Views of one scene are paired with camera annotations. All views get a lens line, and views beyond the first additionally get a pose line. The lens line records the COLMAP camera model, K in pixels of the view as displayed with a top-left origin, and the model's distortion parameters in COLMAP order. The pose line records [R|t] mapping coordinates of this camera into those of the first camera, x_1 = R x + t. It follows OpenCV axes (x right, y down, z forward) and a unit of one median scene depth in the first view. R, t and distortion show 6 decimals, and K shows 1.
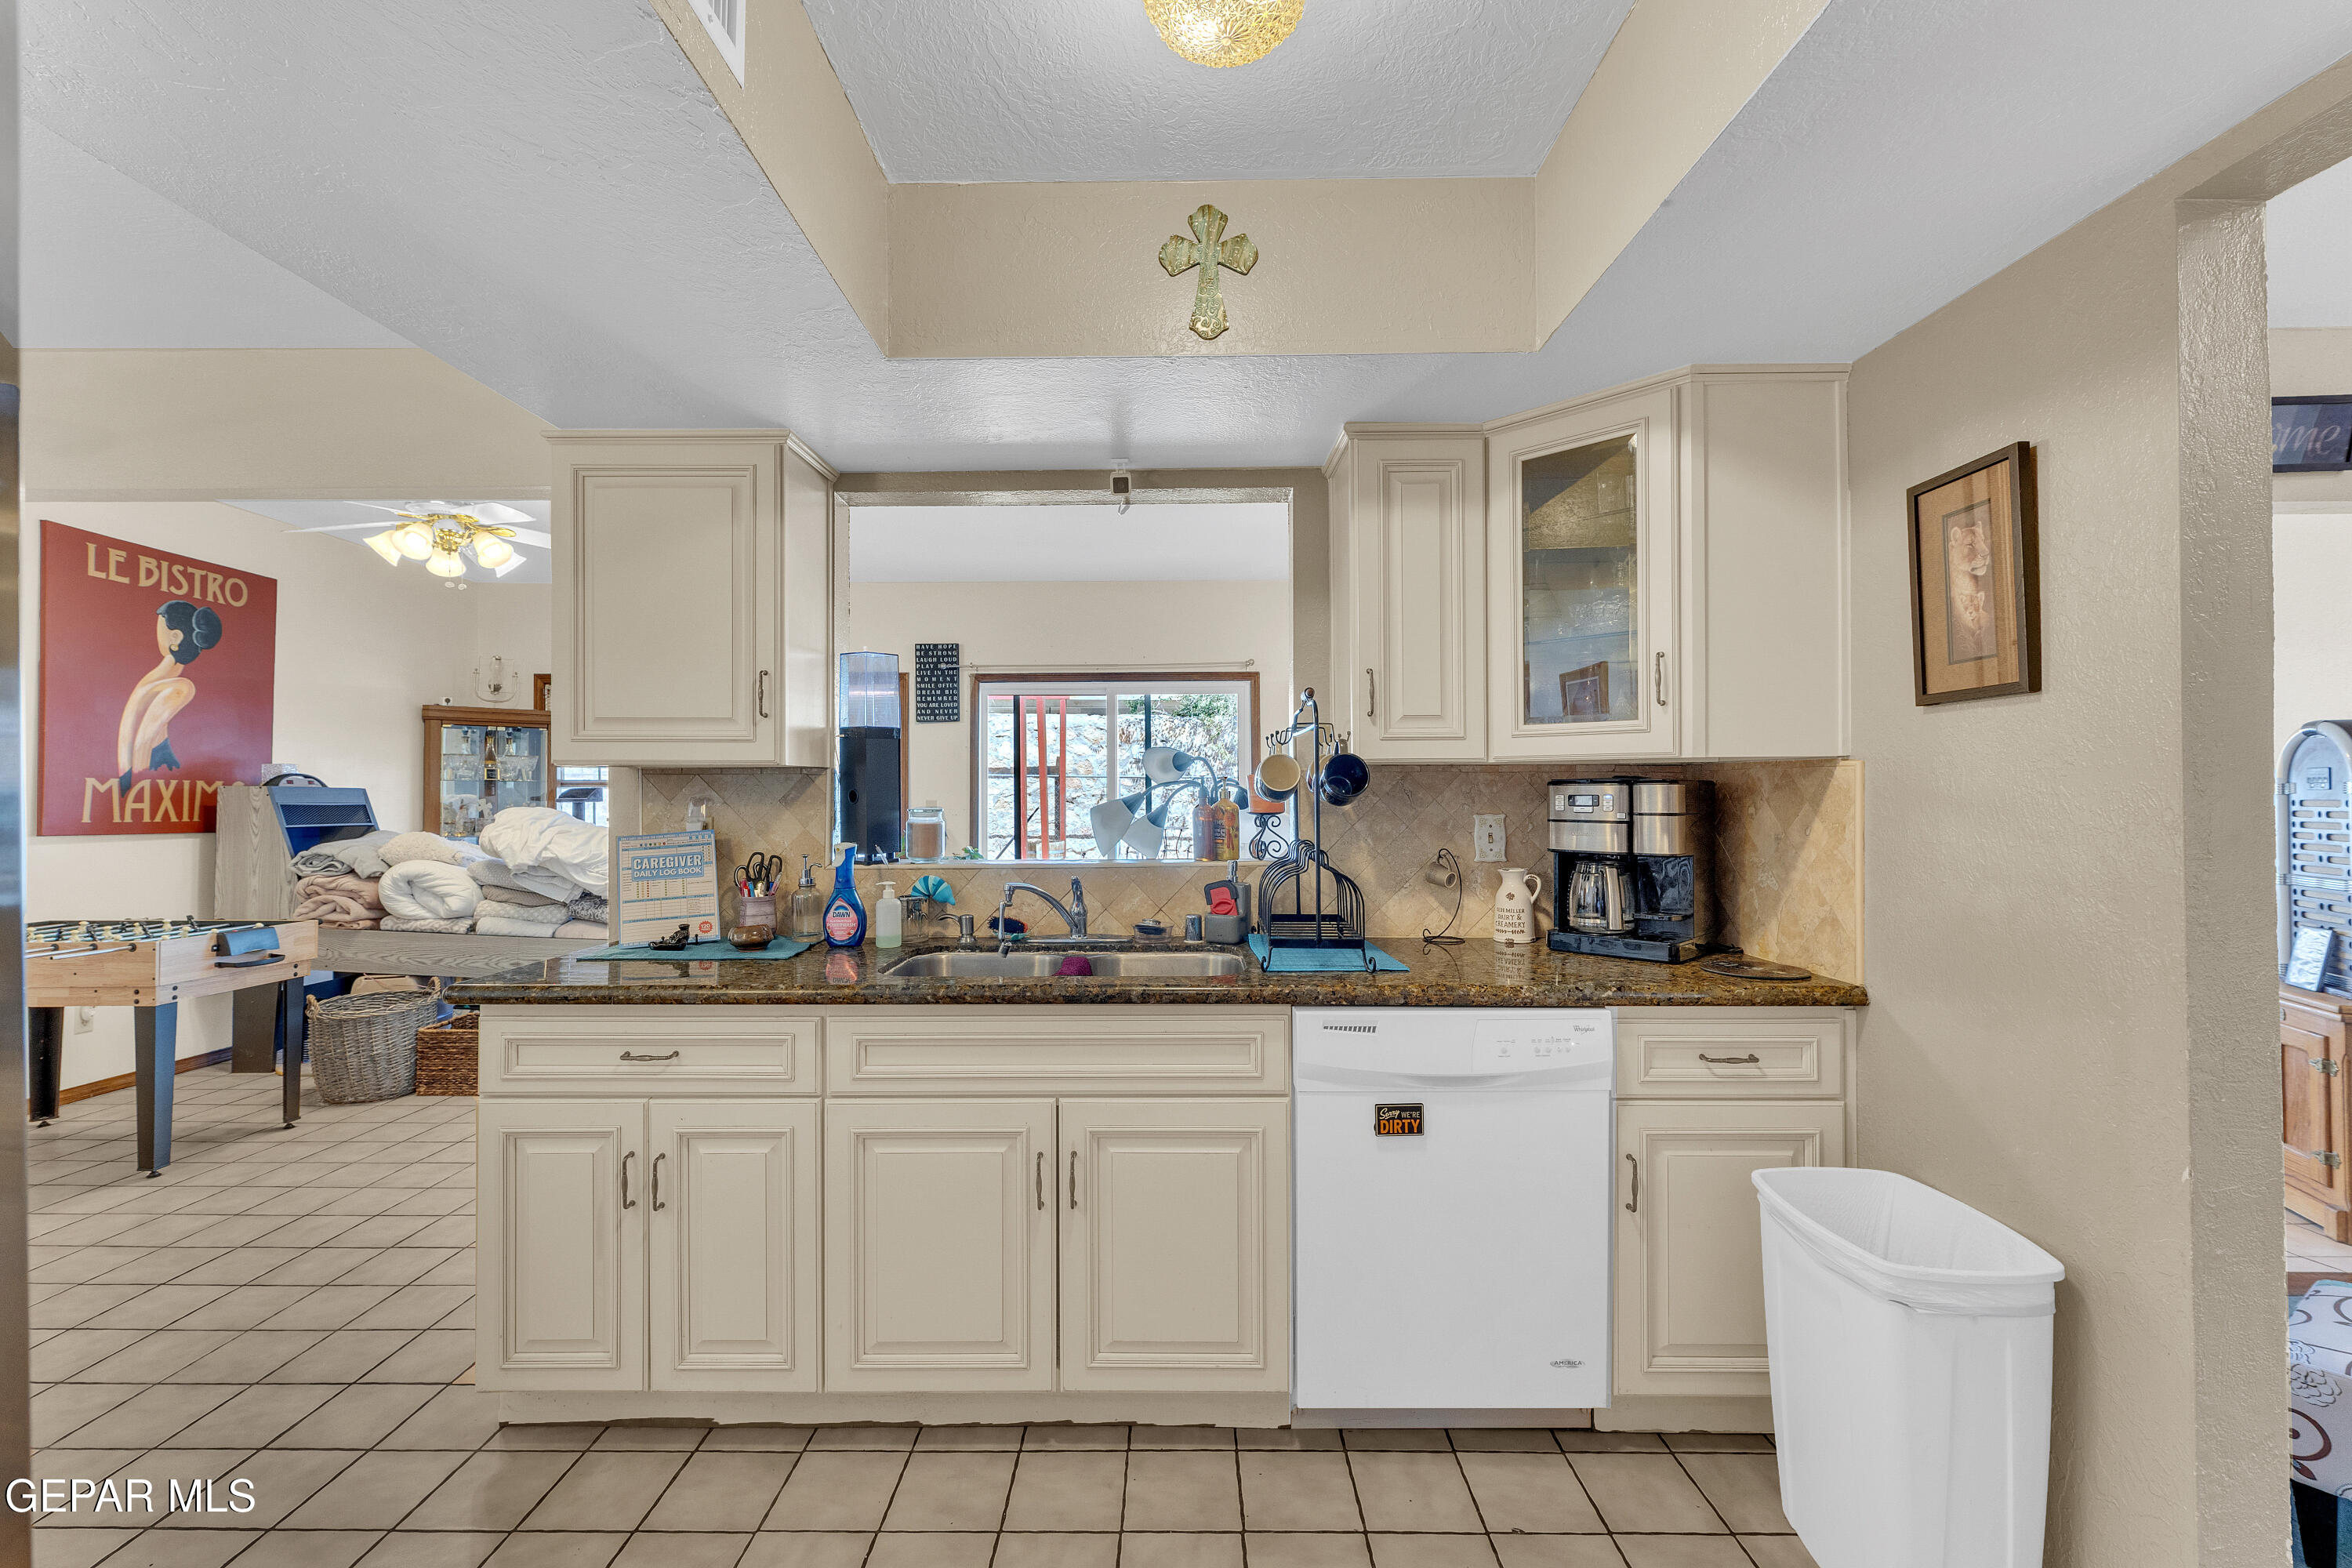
lens RADIAL K [[932.7, 0, 1172.0], [0, 932.7, 783.9], [0, 0, 1]] dist [0.001303, -0.000188]
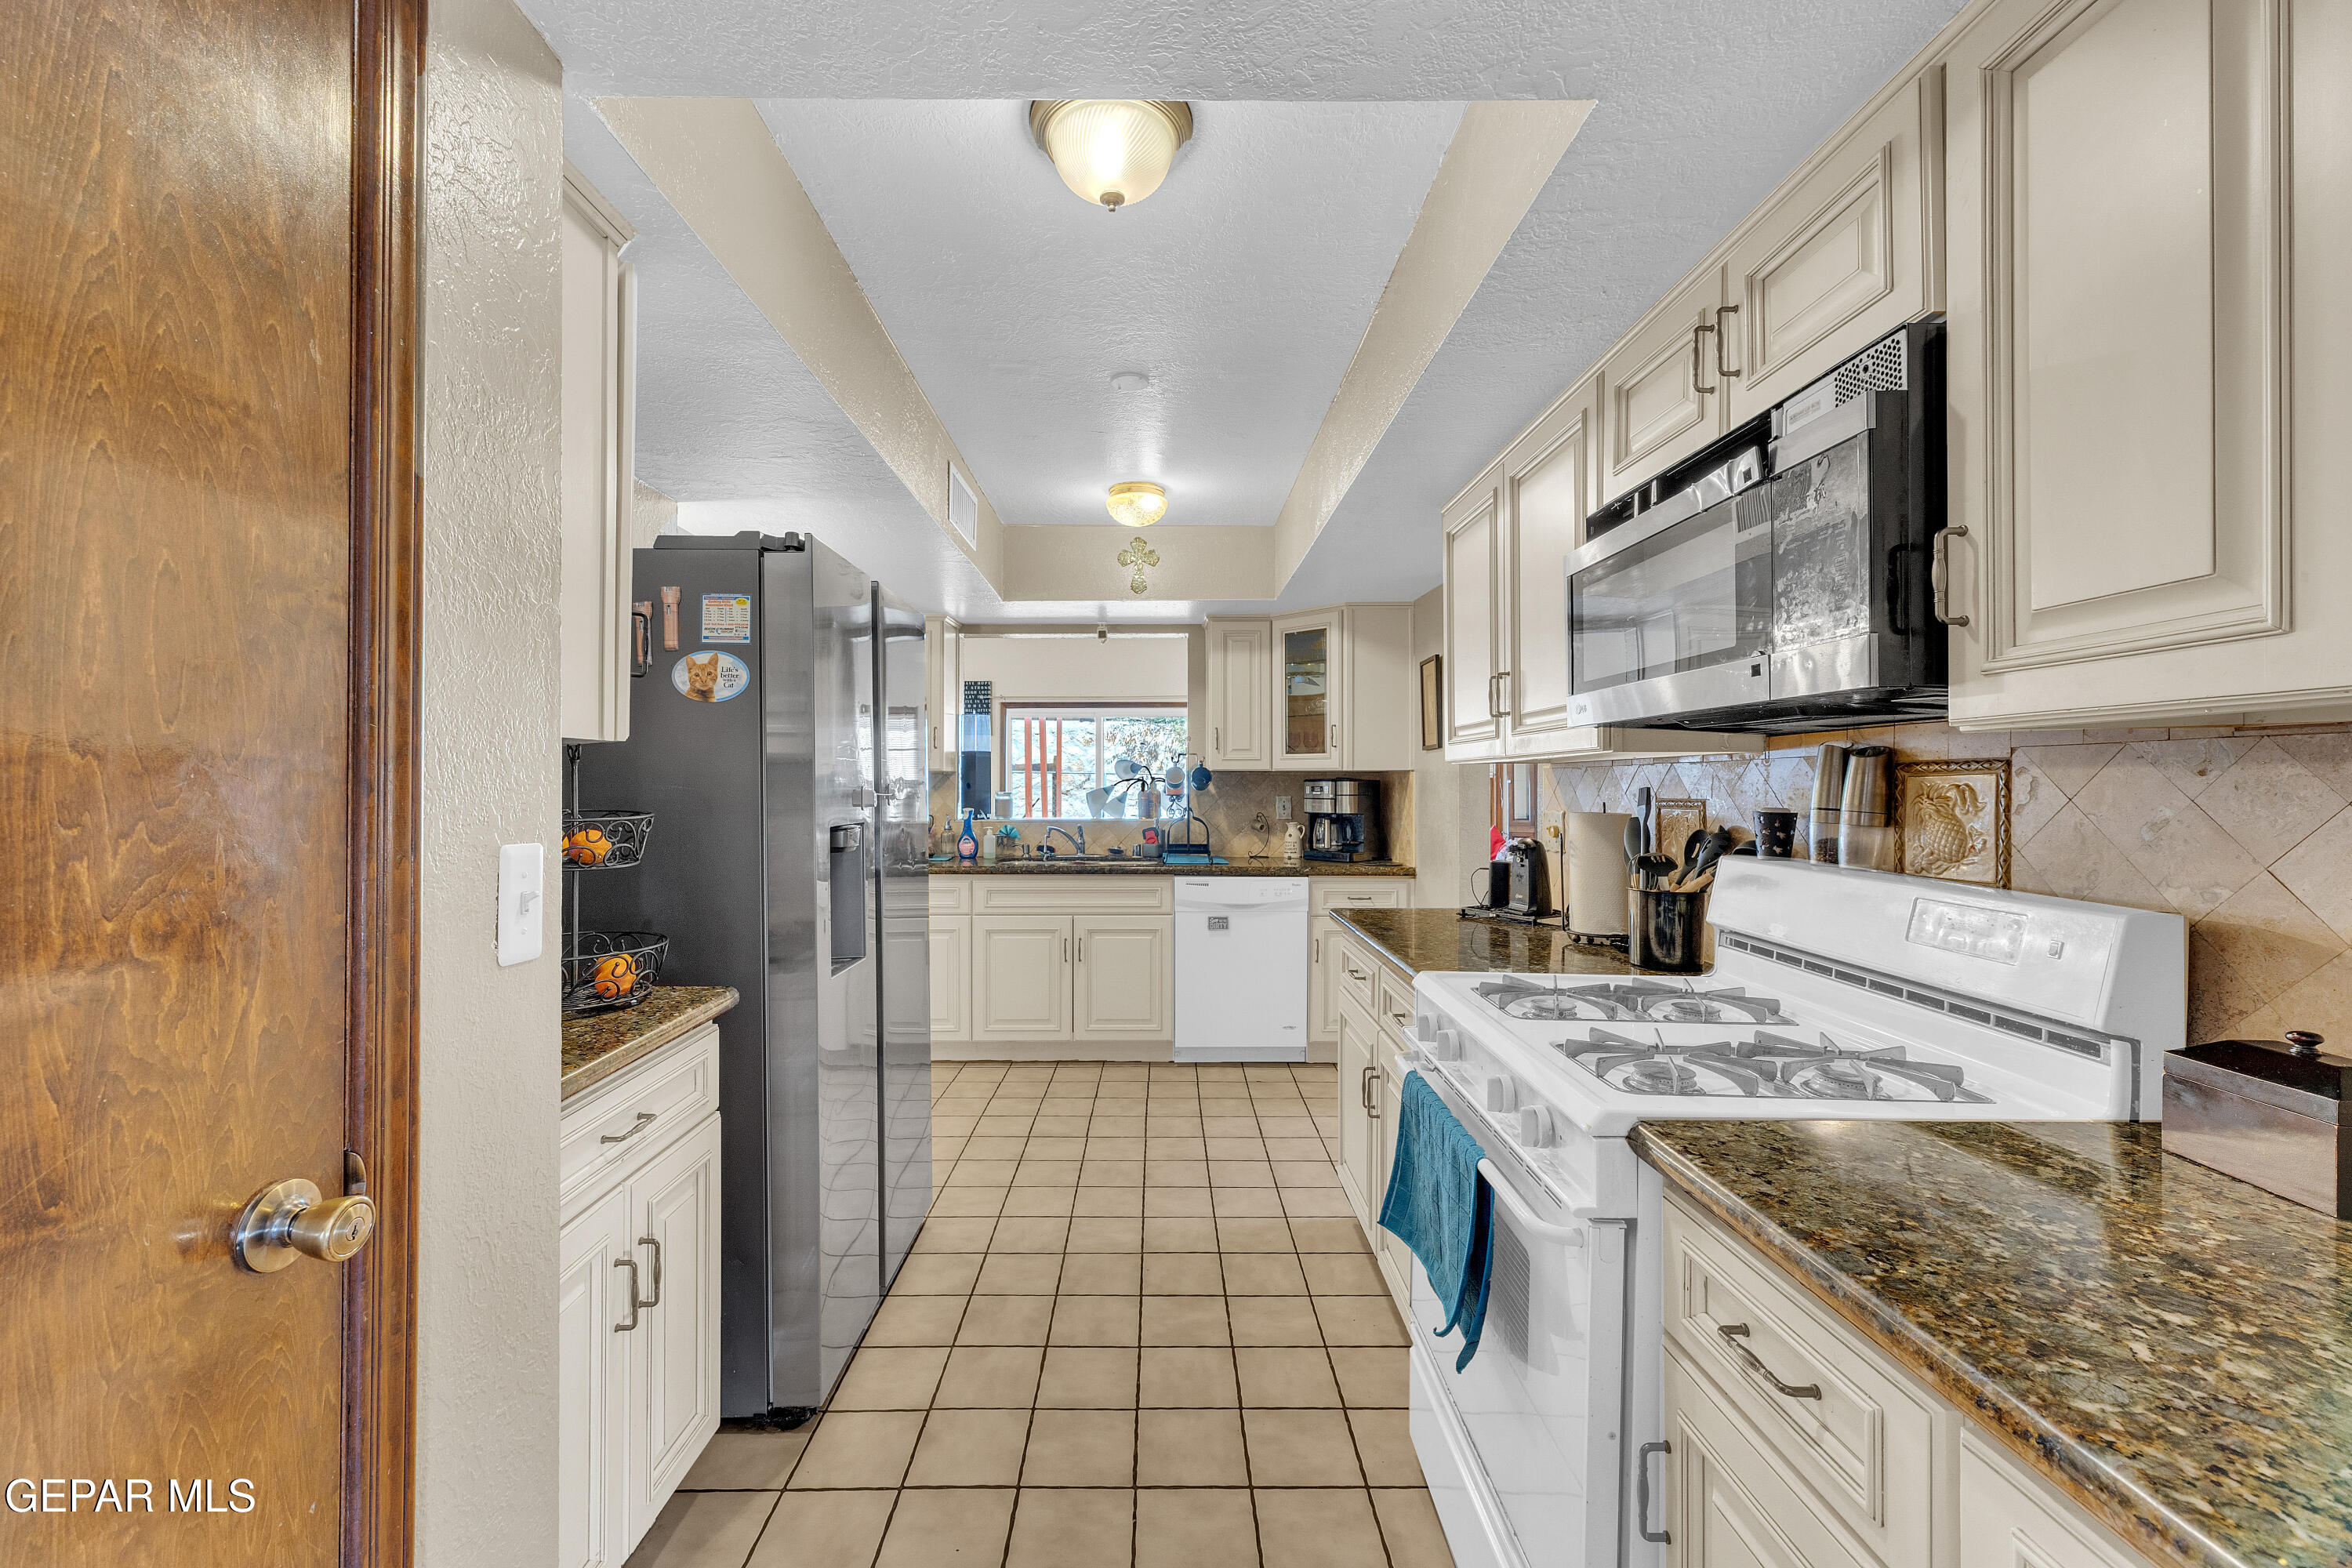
lens RADIAL K [[932.7, 0, 1172.0], [0, 932.7, 783.9], [0, 0, 1]] dist [0.001303, -0.000188]
pose [[0.999927, 0.003795, 0.011475, 0.081711], [-0.003864, 0.999974, 0.006045, -0.005433], [-0.011451, -0.006089, 0.999916, -1.133312]]
